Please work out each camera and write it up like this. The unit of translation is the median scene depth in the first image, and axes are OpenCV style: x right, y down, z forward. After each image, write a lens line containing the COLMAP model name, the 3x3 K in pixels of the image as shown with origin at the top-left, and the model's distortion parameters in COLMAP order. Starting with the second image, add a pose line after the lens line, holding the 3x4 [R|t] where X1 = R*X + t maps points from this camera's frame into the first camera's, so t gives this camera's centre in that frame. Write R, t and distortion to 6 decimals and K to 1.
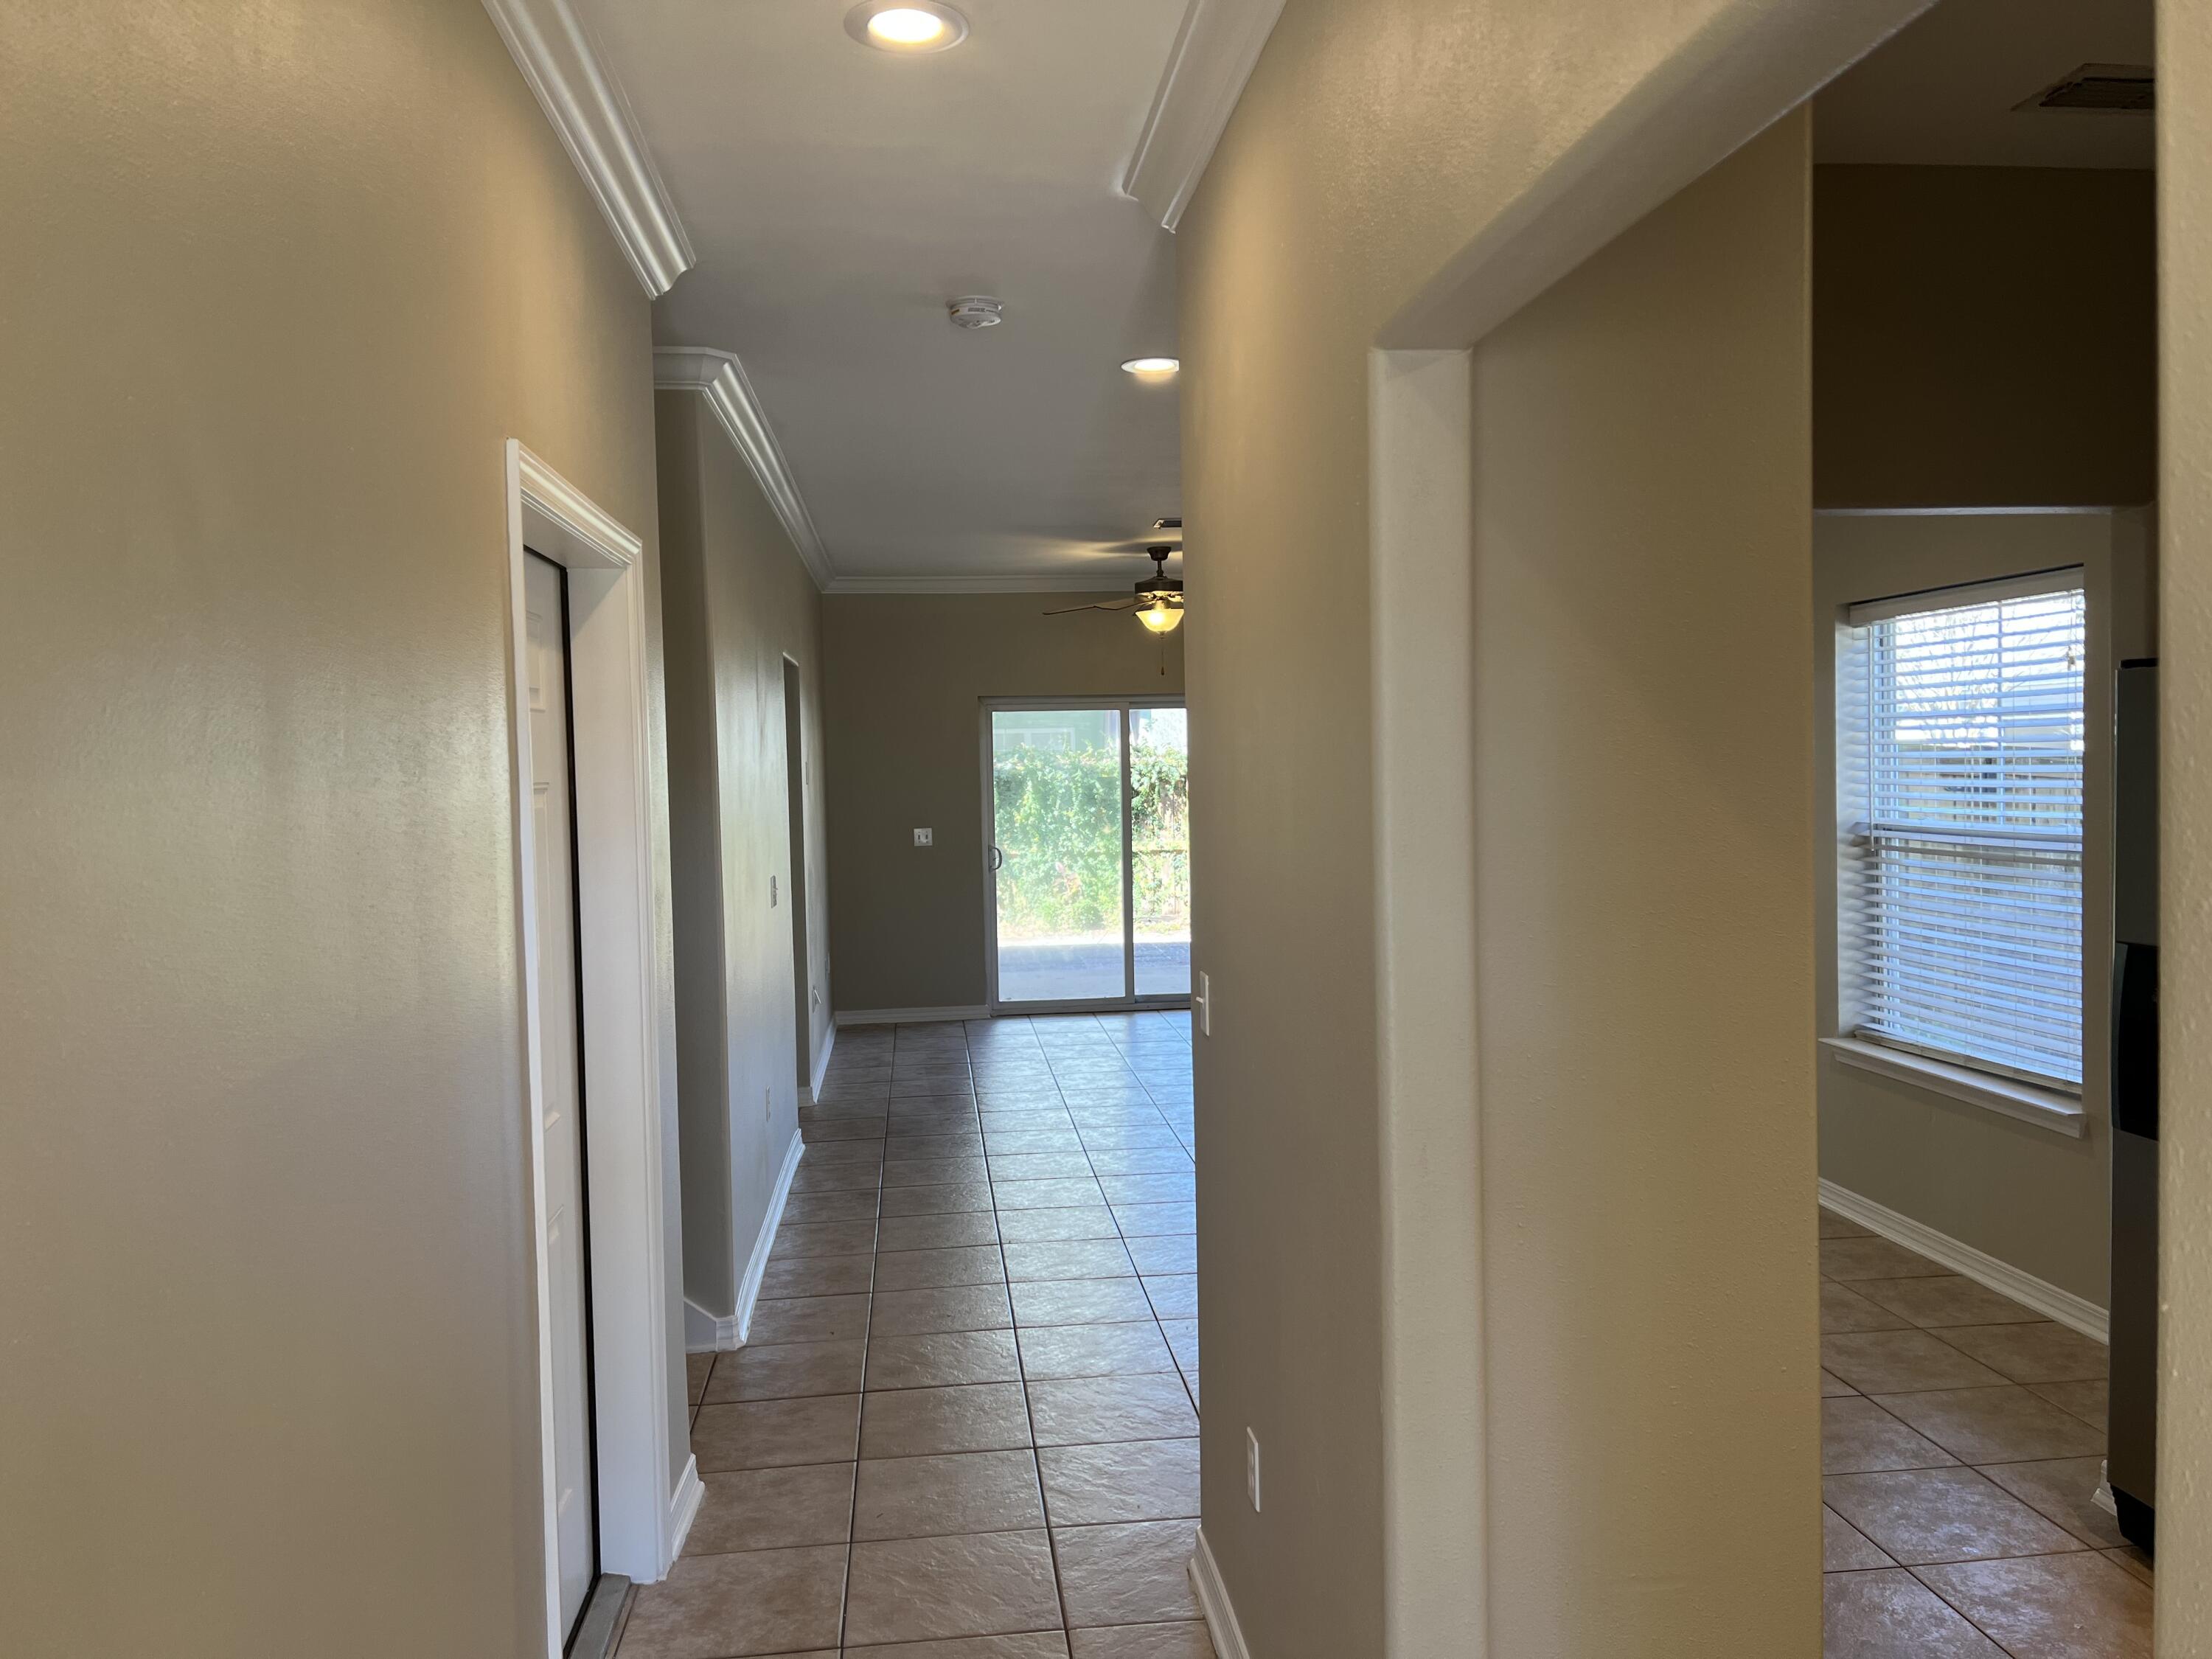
lens RADIAL K [[1657.8, 0, 1110.2], [0, 1657.8, 822.2], [0, 0, 1]] dist [0.048037, -0.053950]
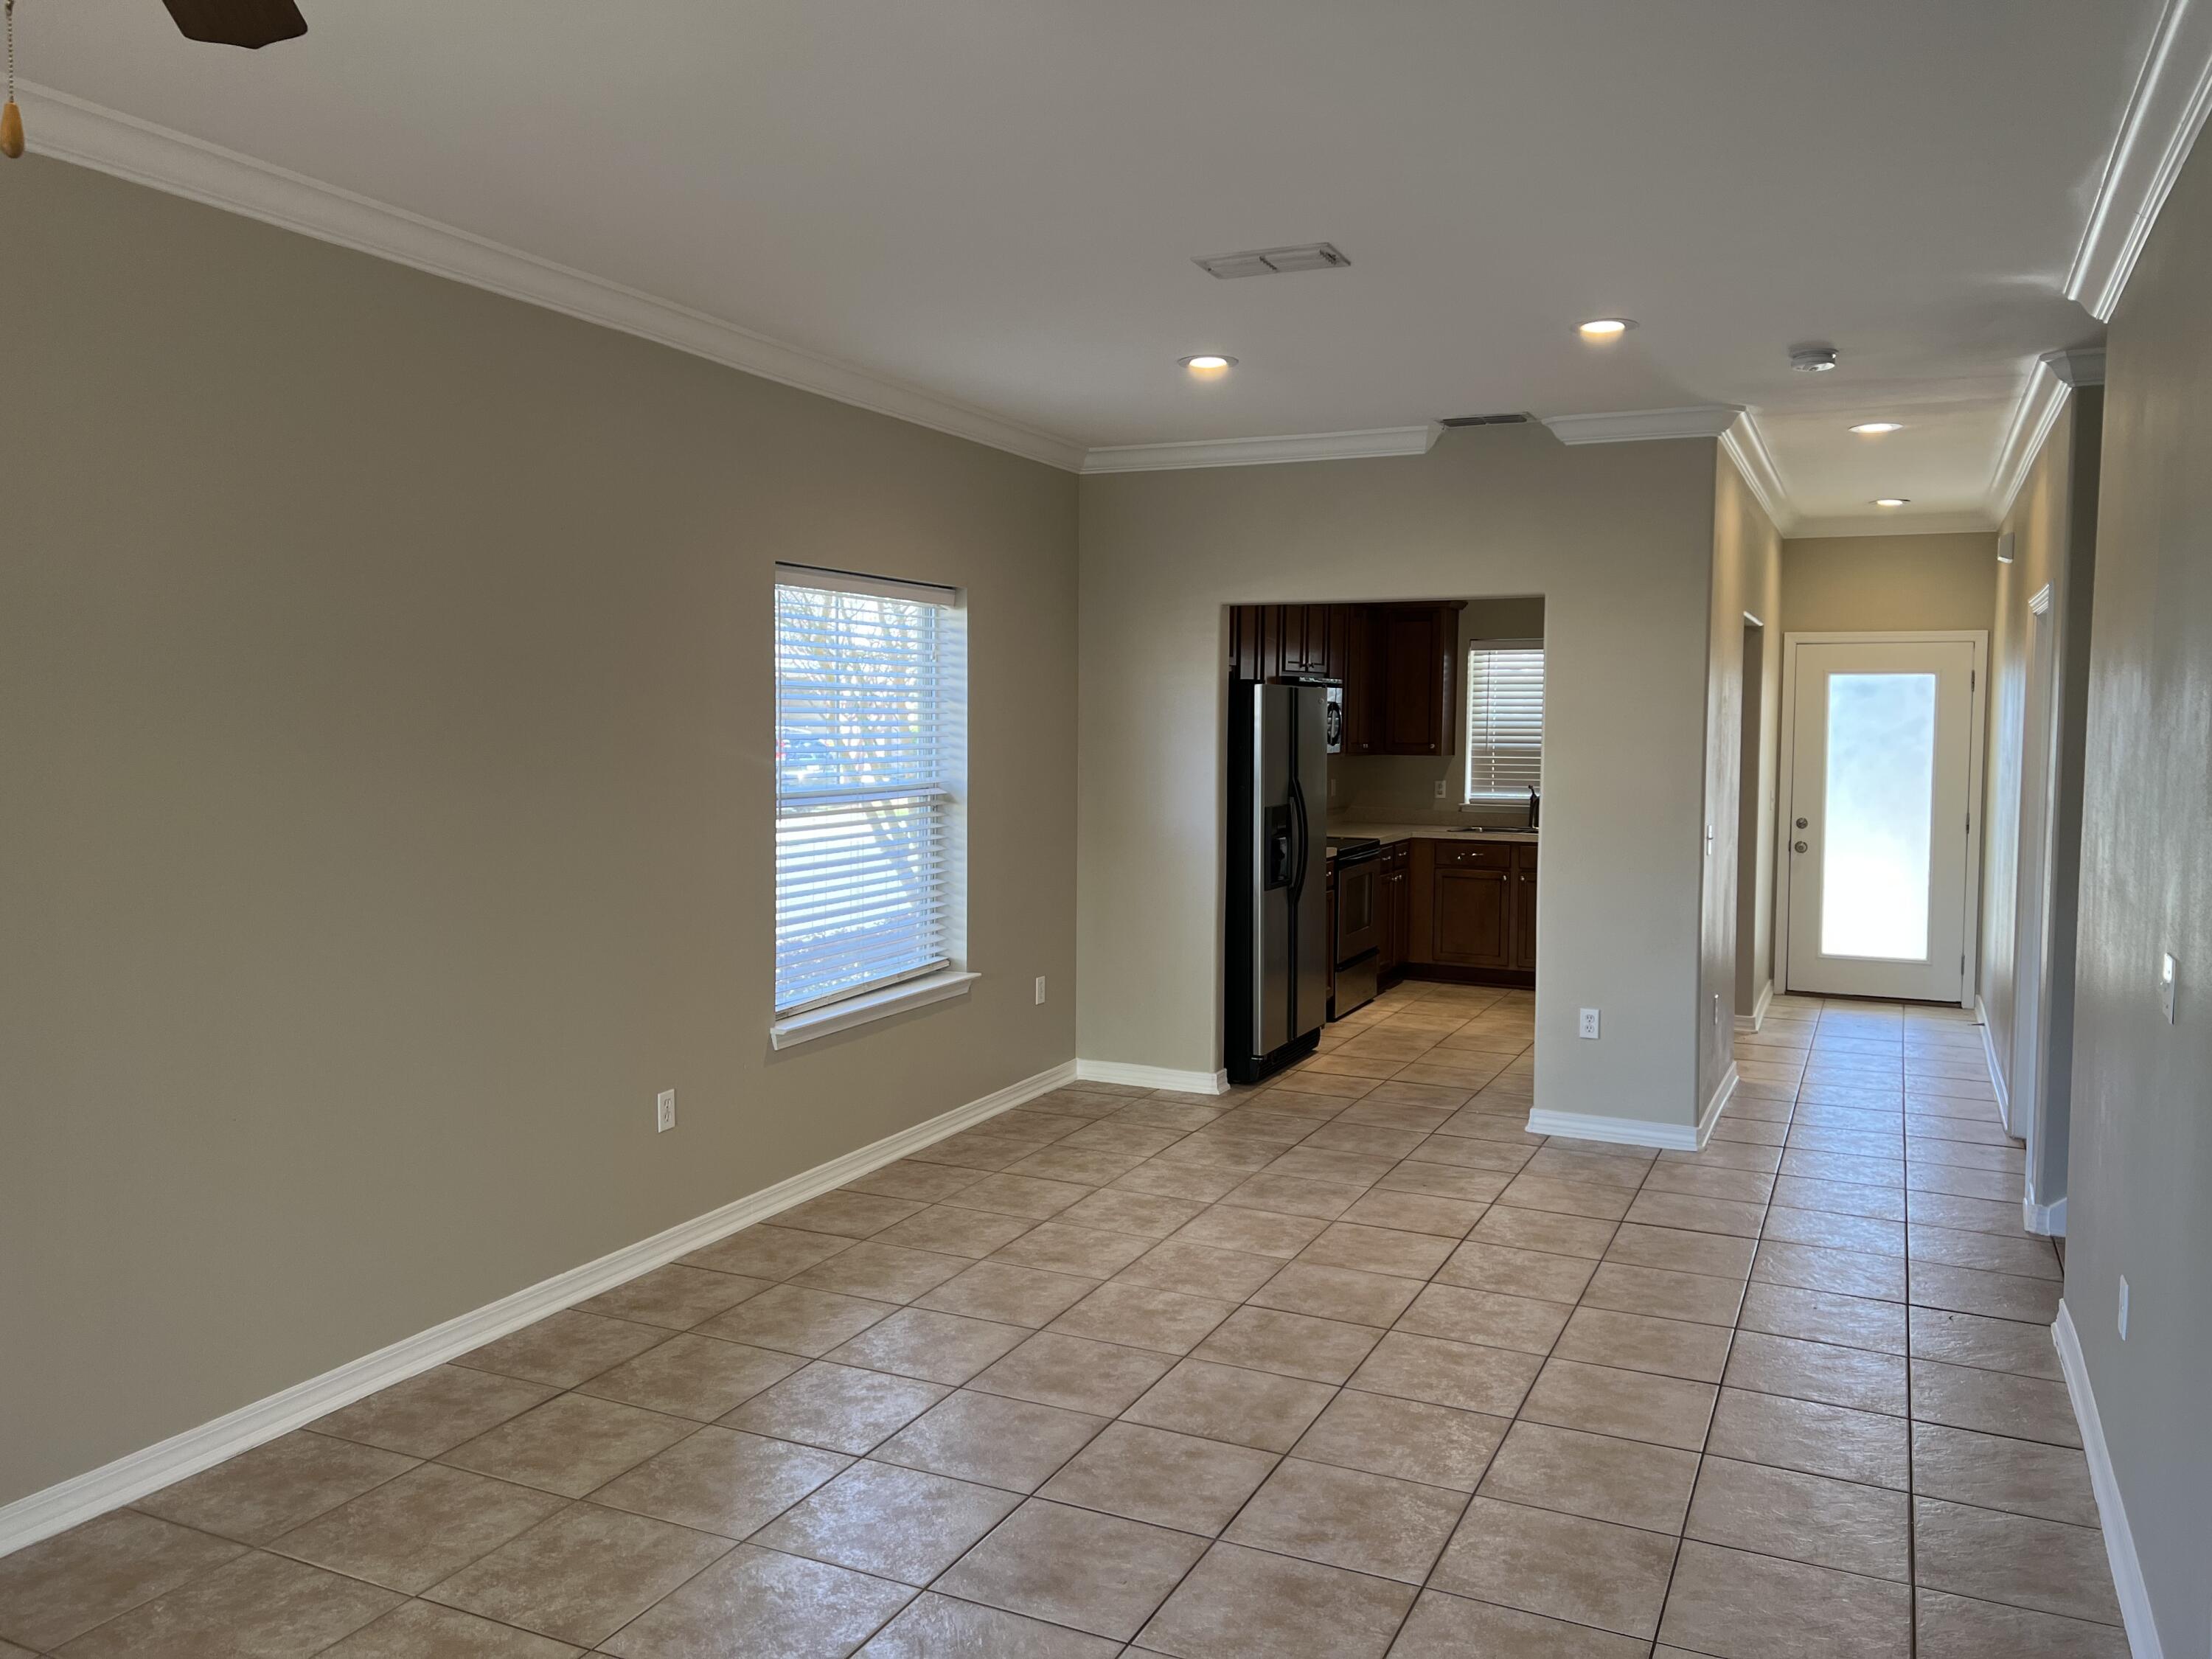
lens RADIAL K [[1665.7, 0, 1107.7], [0, 1665.7, 803.2], [0, 0, 1]] dist [0.109700, -0.155488]
pose [[-0.850209, -0.015121, 0.526228, -0.102854], [0.029019, 0.996722, 0.075525, -0.028934], [-0.525645, 0.079482, -0.846983, 0.808039]]
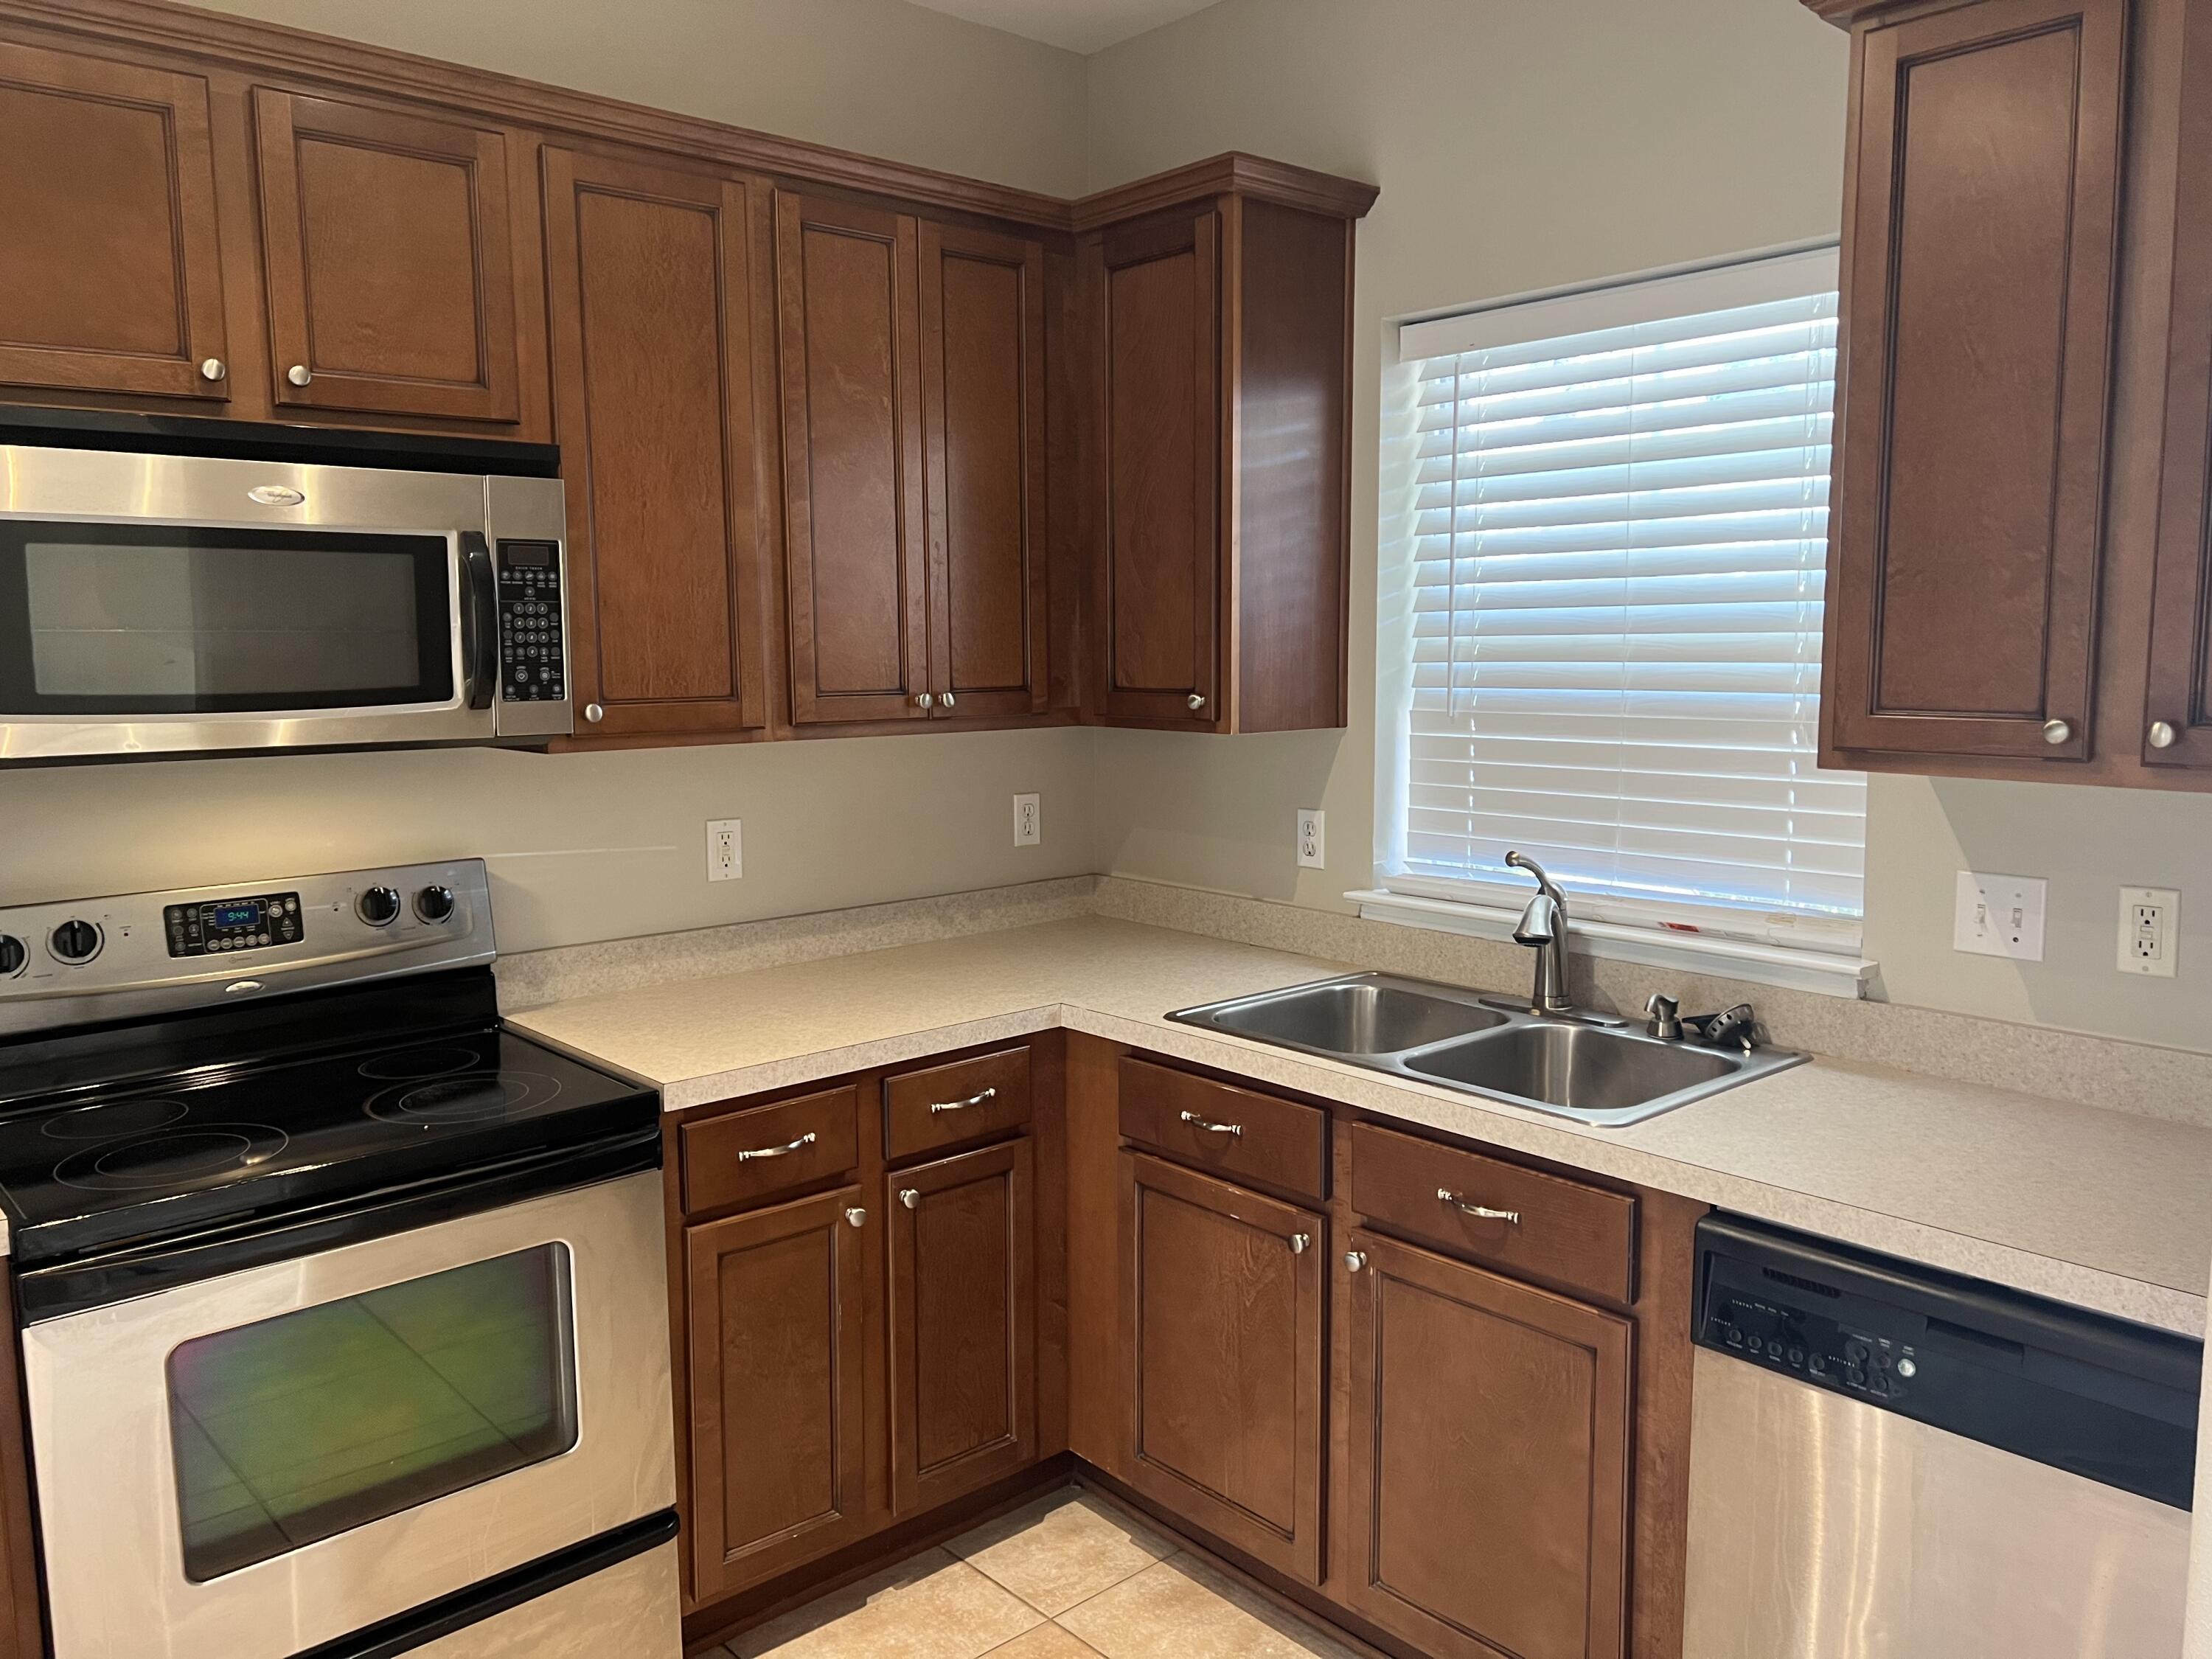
lens RADIAL K [[1684.3, 0, 1093.3], [0, 1684.3, 804.1], [0, 0, 1]] dist [0.066430, -0.057611]
pose [[-0.562102, -0.058554, 0.824993, 0.009120], [0.053925, 0.992774, 0.107203, -0.000956], [-0.825308, 0.104747, -0.554883, 0.145503]]
